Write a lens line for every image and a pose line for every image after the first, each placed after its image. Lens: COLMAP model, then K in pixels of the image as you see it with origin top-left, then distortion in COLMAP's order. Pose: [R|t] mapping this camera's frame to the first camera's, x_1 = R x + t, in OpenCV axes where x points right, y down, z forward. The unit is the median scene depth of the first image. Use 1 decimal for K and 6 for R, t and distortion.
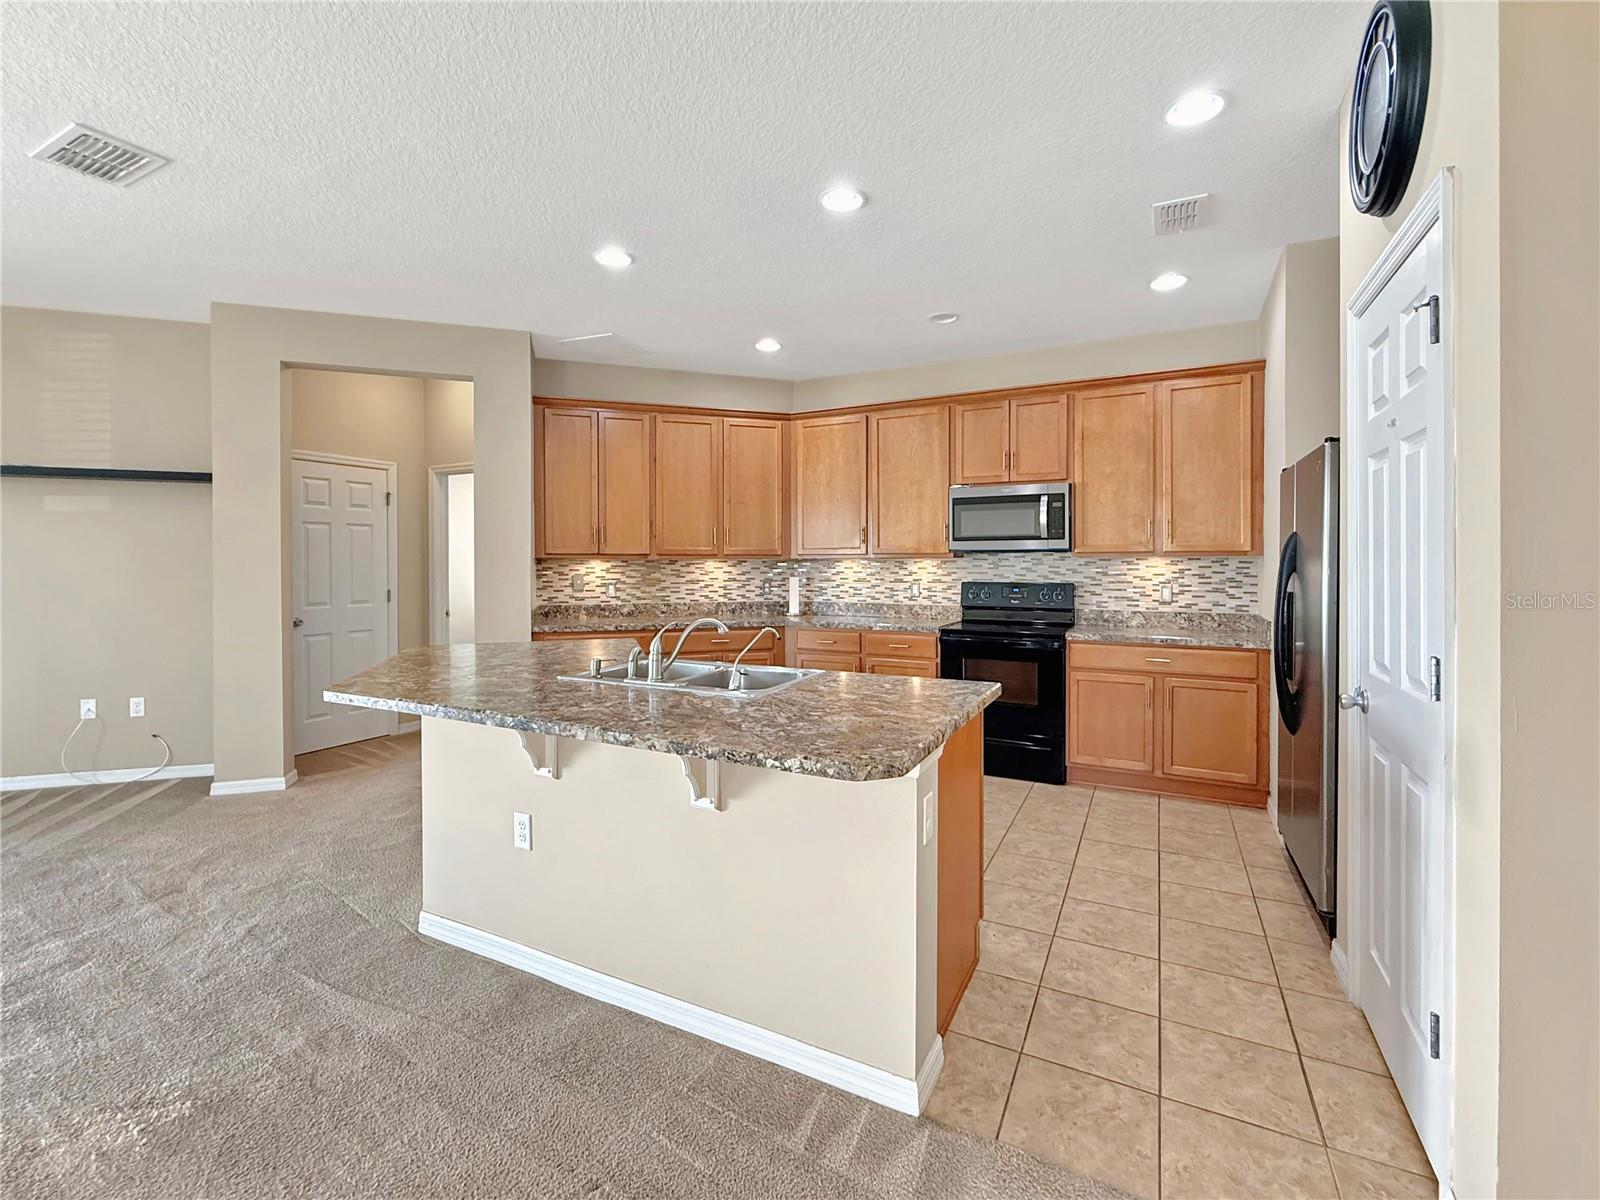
lens RADIAL K [[704.0, 0, 799.0], [0, 704.0, 569.0], [0, 0, 1]] dist [-0.000779, 0.000344]
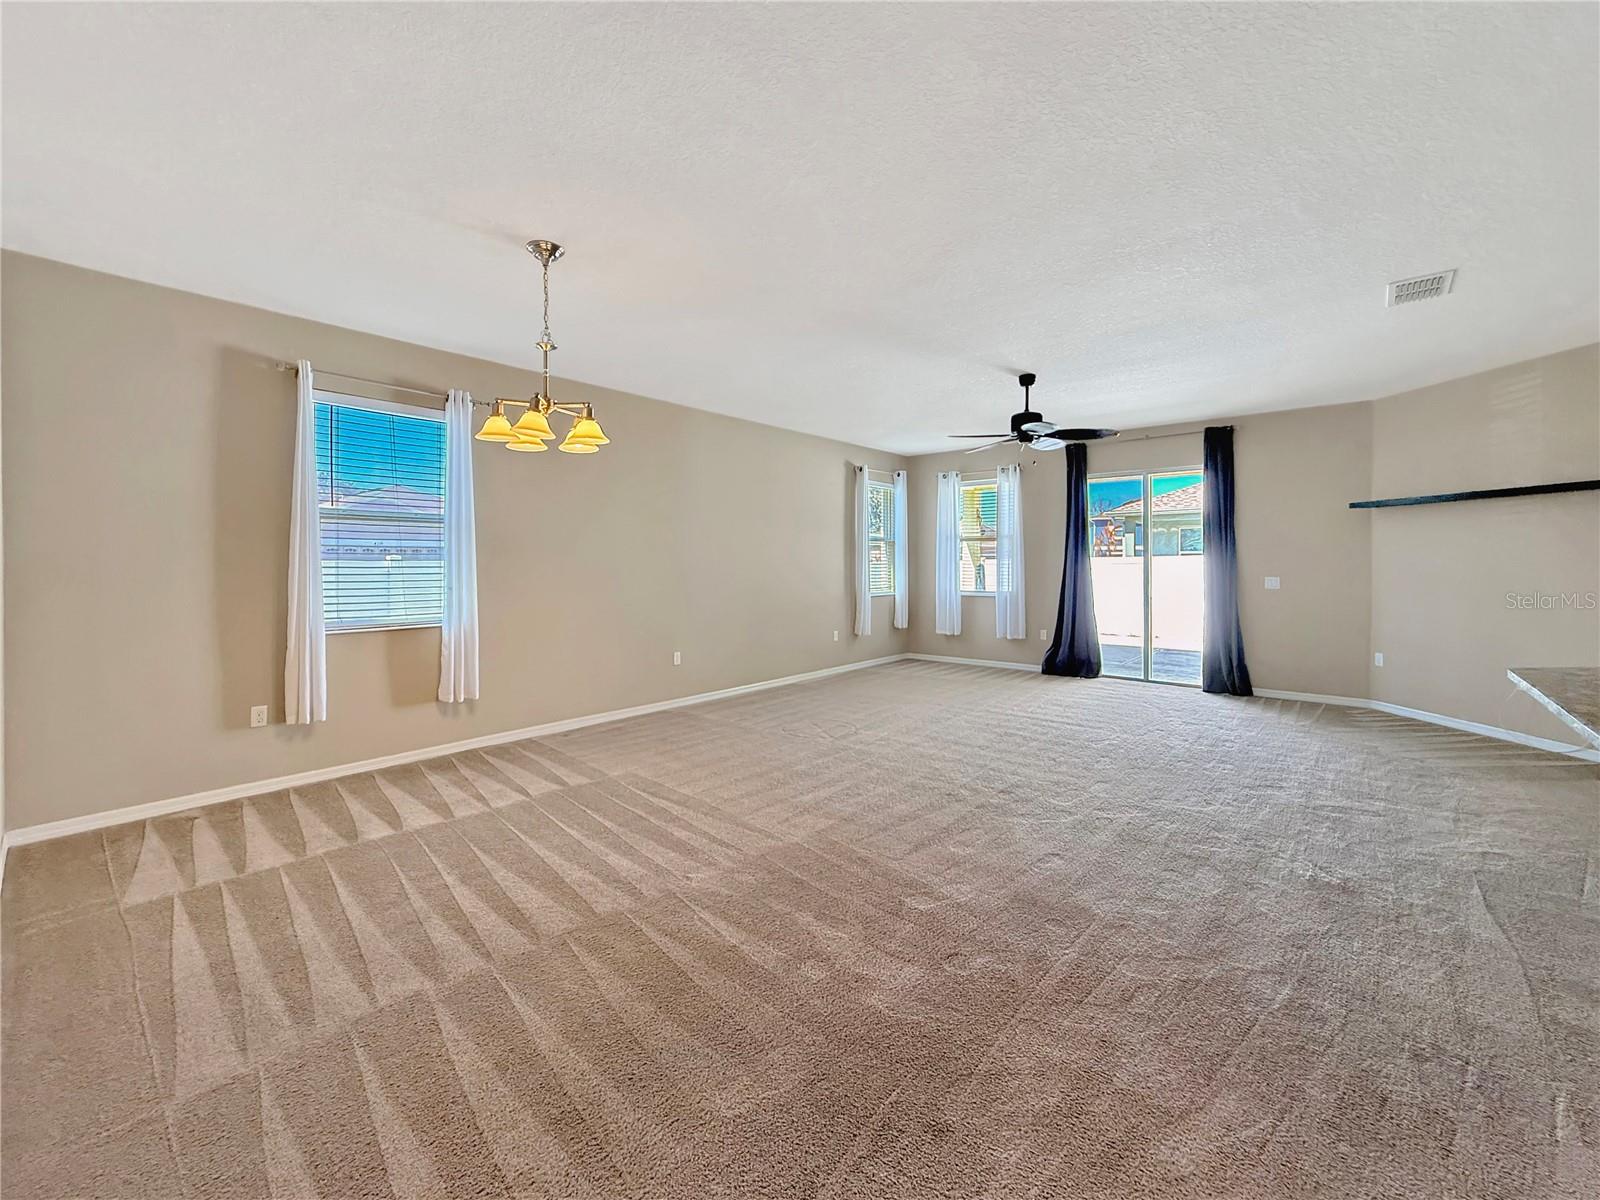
lens RADIAL K [[653.4, 0, 793.4], [0, 653.4, 564.8], [0, 0, 1]] dist [-0.000424, 0.000083]
pose [[-0.240914, 0.002595, -0.970543, 0.362816], [-0.009266, 0.999945, 0.004974, -0.000466], [0.970502, 0.010191, -0.240877, 0.034631]]
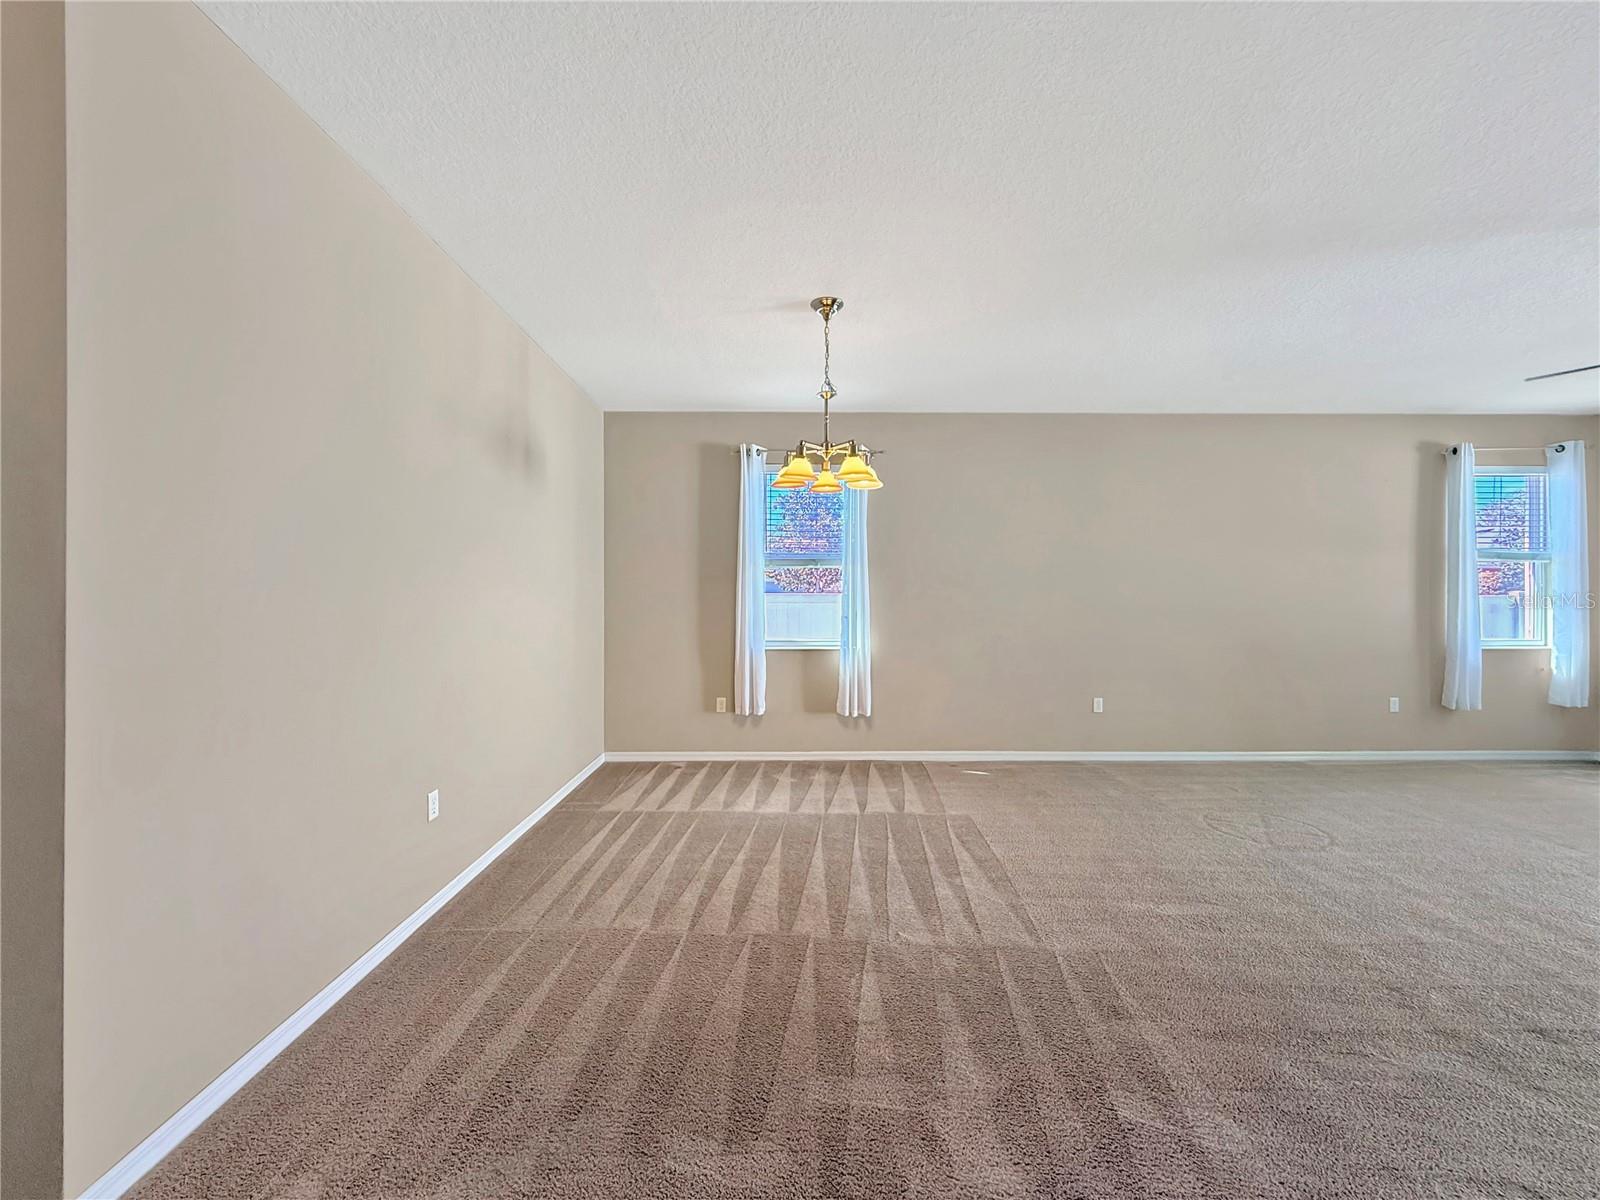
lens RADIAL K [[640.4, 0, 799.1], [0, 640.4, 596.0], [0, 0, 1]] dist [0.001984, -0.000029]
pose [[-0.883165, -0.001577, -0.469061, 0.135102], [-0.006834, 0.999931, 0.009505, -0.002444], [0.469013, 0.011600, -0.883115, 0.237430]]
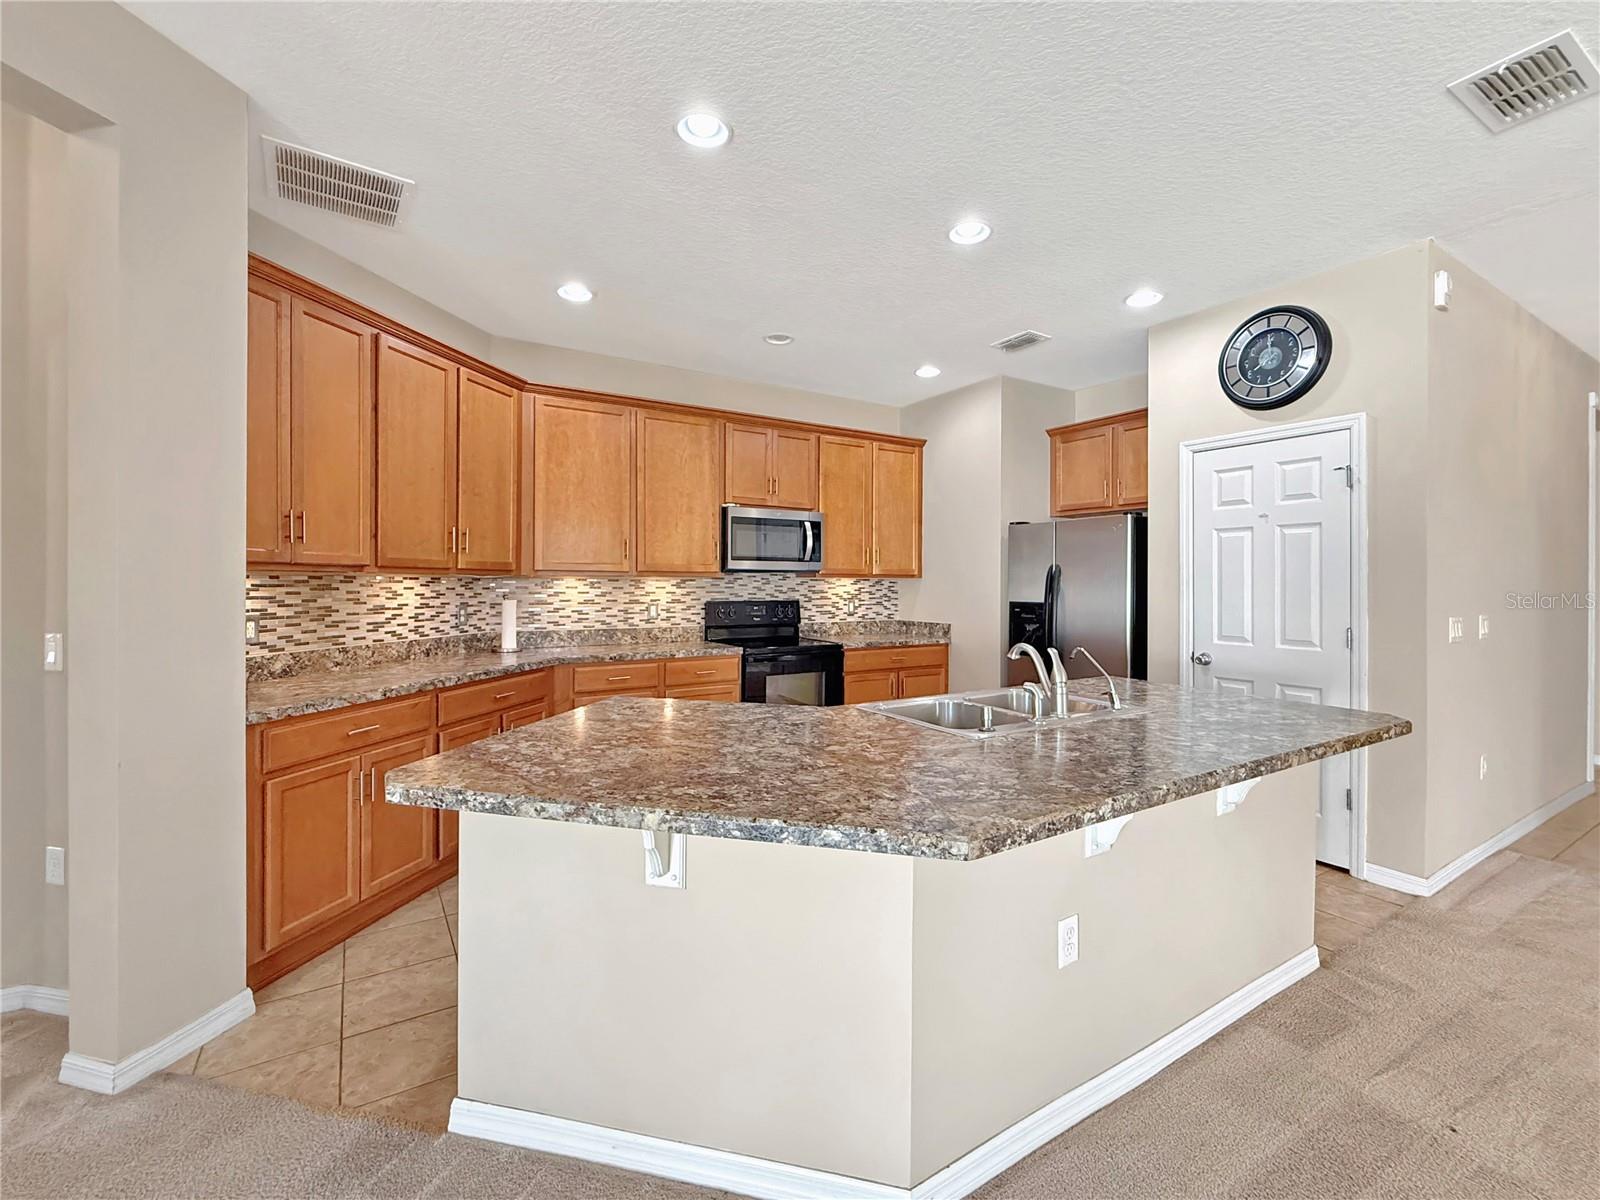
lens RADIAL K [[700.3, 0, 799.2], [0, 700.3, 582.4], [0, 0, 1]] dist [0.001420, 0.000232]
pose [[0.508538, 0.002607, 0.861036, -0.587231], [0.002295, 0.999988, -0.004383, -0.003792], [-0.861037, 0.004205, 0.508526, 0.429644]]
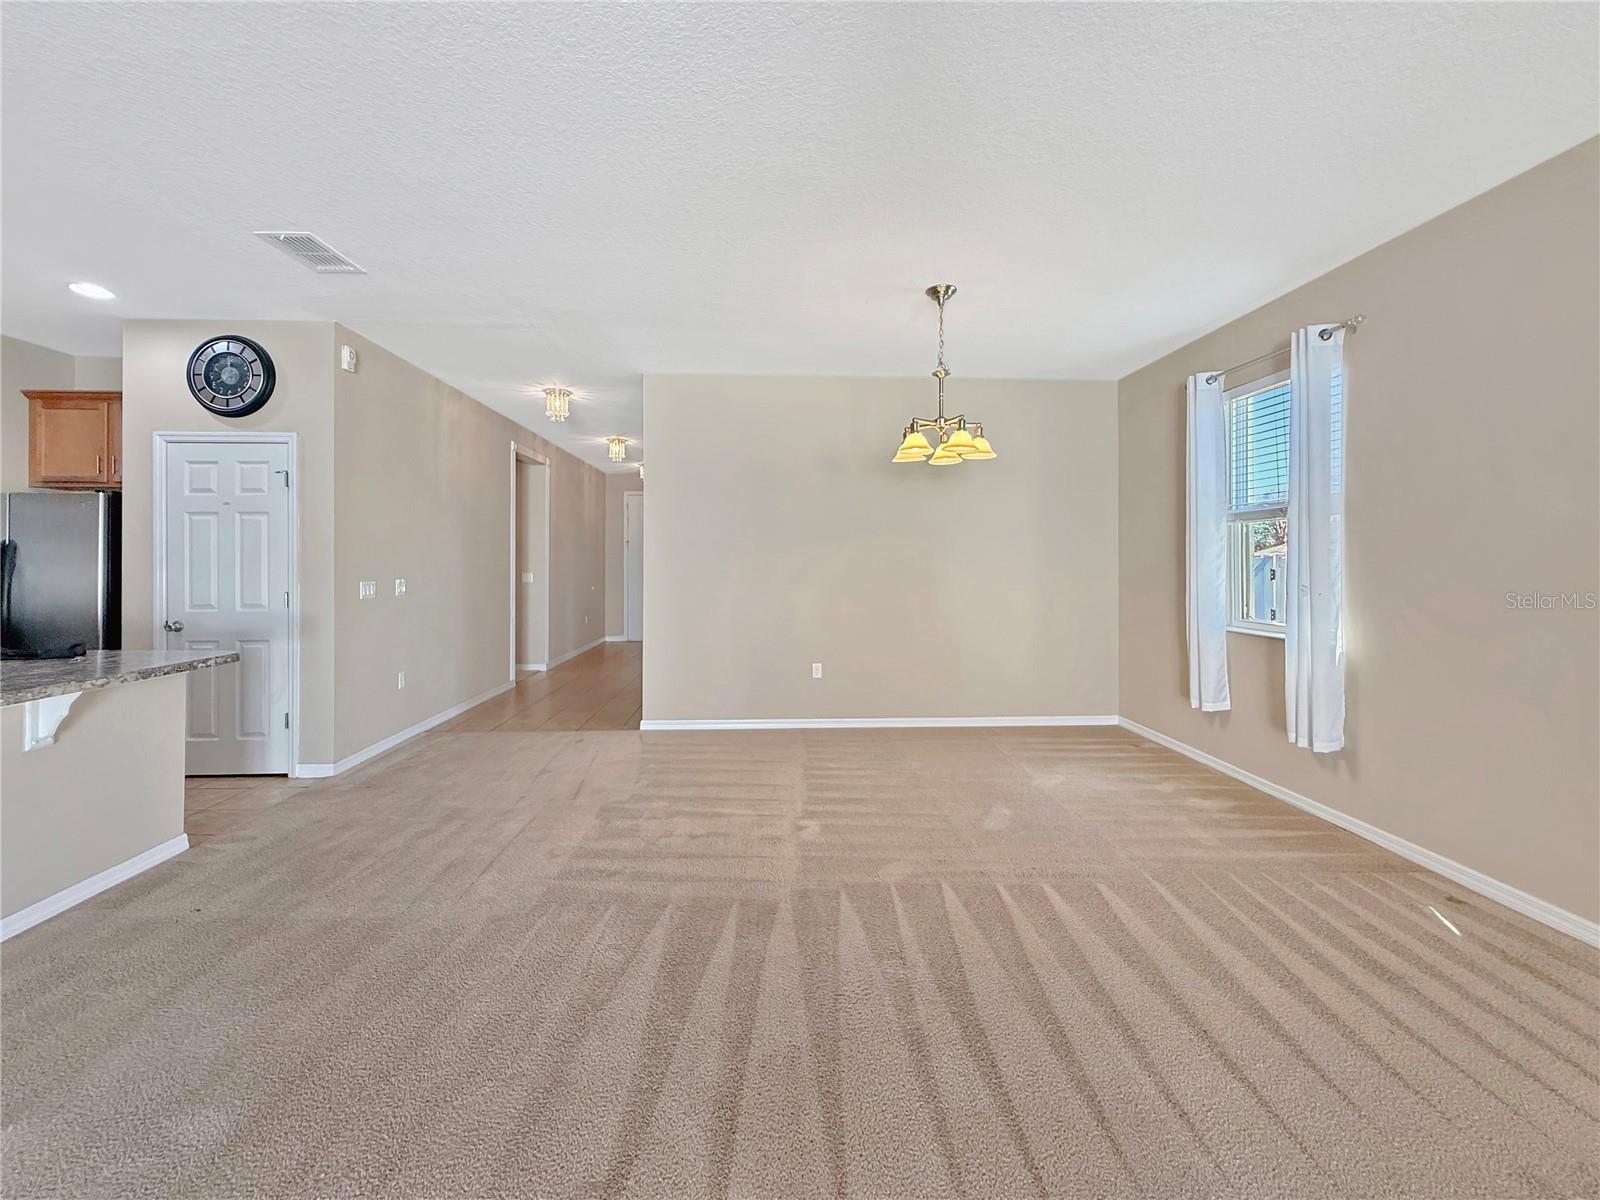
lens RADIAL K [[656.2, 0, 802.9], [0, 656.2, 557.5], [0, 0, 1]] dist [0.000453, 0.000061]
pose [[-0.503333, 0.005045, 0.864078, -0.808415], [0.007530, 0.999971, -0.001453, -0.000095], [-0.864059, 0.005776, -0.503357, 0.161327]]
